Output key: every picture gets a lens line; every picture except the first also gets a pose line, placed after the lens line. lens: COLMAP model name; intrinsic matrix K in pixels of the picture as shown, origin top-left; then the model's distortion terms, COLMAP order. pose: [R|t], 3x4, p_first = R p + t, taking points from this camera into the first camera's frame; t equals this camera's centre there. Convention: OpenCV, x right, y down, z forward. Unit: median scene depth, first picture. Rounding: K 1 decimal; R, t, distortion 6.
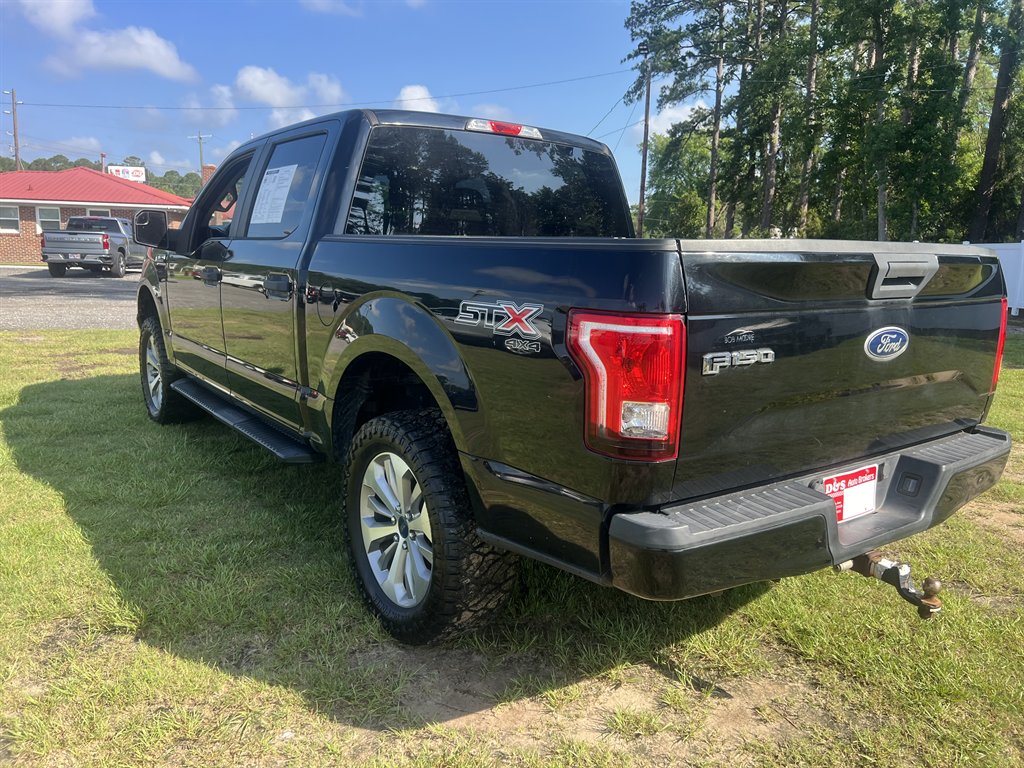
lens RADIAL K [[811.5, 0, 512.0], [0, 811.5, 384.0], [0, 0, 1]] dist [0.062833, -0.073551]
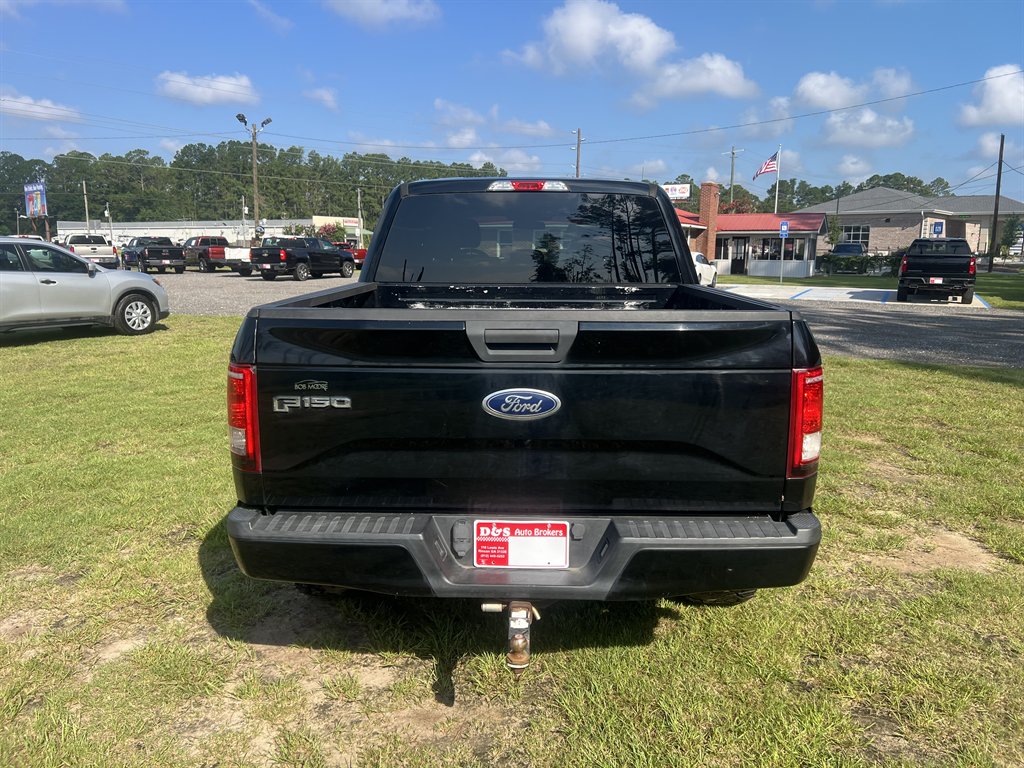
lens RADIAL K [[828.7, 0, 497.7], [0, 828.7, 366.4], [0, 0, 1]] dist [0.005069, 0.000567]
pose [[0.767460, 0.071545, -0.637092, 1.016643], [-0.089554, 0.995974, 0.003968, -0.090586], [0.634811, 0.054009, 0.770778, 0.140636]]
